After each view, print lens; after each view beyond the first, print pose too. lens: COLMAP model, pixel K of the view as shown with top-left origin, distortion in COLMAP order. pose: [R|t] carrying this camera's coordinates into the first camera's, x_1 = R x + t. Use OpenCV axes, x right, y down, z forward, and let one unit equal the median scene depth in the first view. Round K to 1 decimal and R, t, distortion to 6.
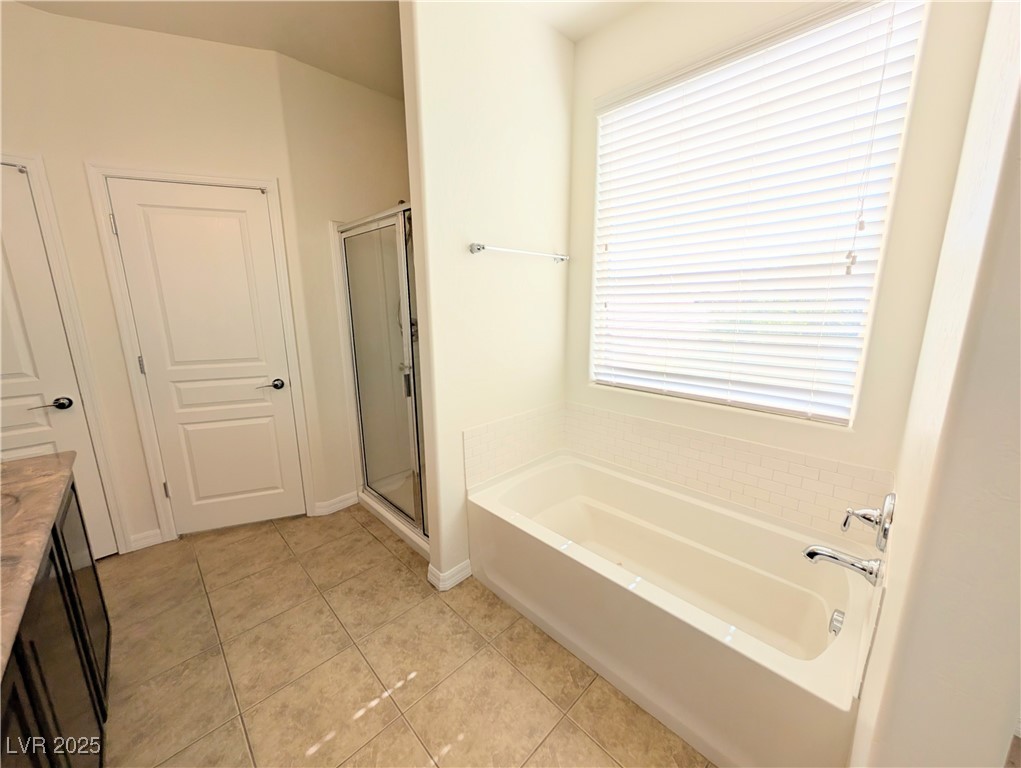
lens RADIAL K [[385.8, 0, 511.4], [0, 385.8, 381.9], [0, 0, 1]] dist [0.003406, -0.000640]
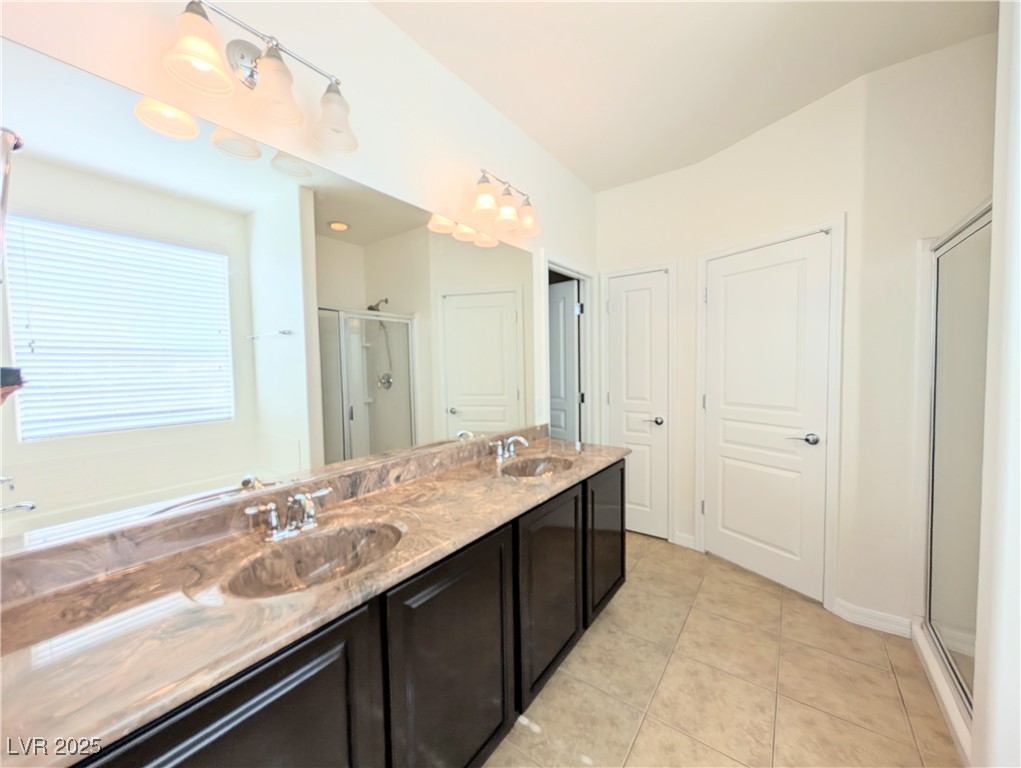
lens RADIAL K [[385.8, 0, 510.6], [0, 385.8, 383.3], [0, 0, 1]] dist [0.003406, -0.000640]
pose [[0.158424, 0.055143, -0.985830, 0.175541], [-0.182201, 0.982925, 0.025701, -0.020161], [0.970415, 0.175547, 0.165766, 0.170680]]
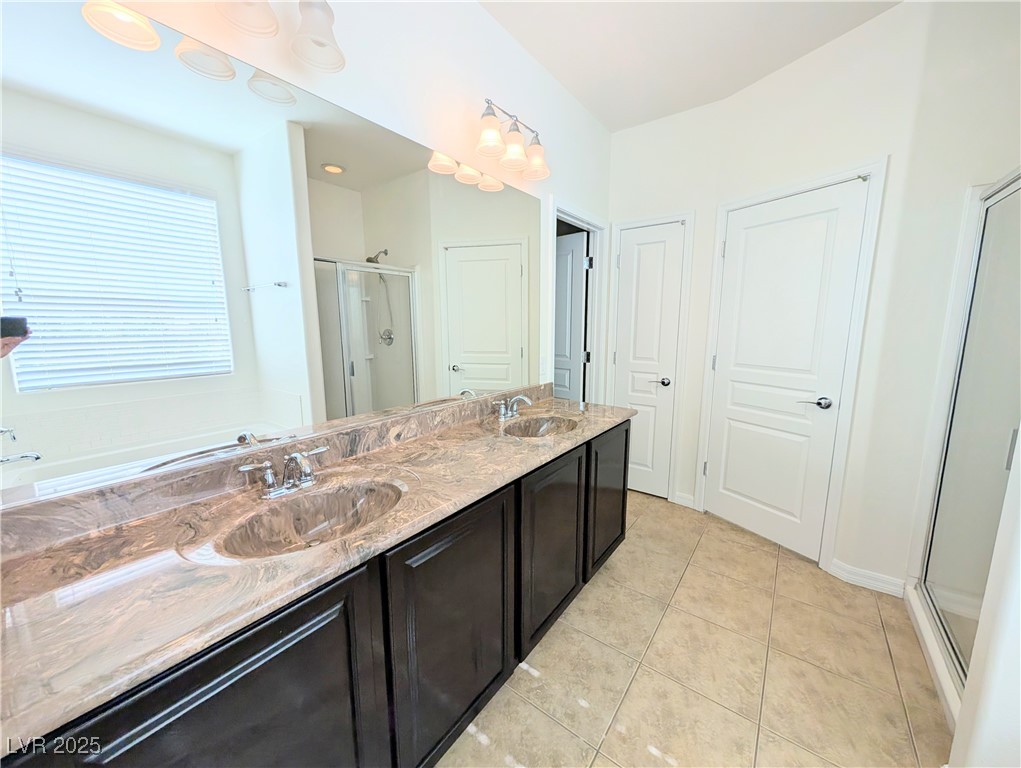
lens RADIAL K [[385.8, 0, 510.8], [0, 385.8, 383.4], [0, 0, 1]] dist [0.003406, -0.000640]
pose [[0.149280, 0.163778, -0.975137, 0.142525], [-0.196210, 0.971483, 0.133128, -0.016687], [0.969132, 0.171458, 0.177158, 0.174665]]
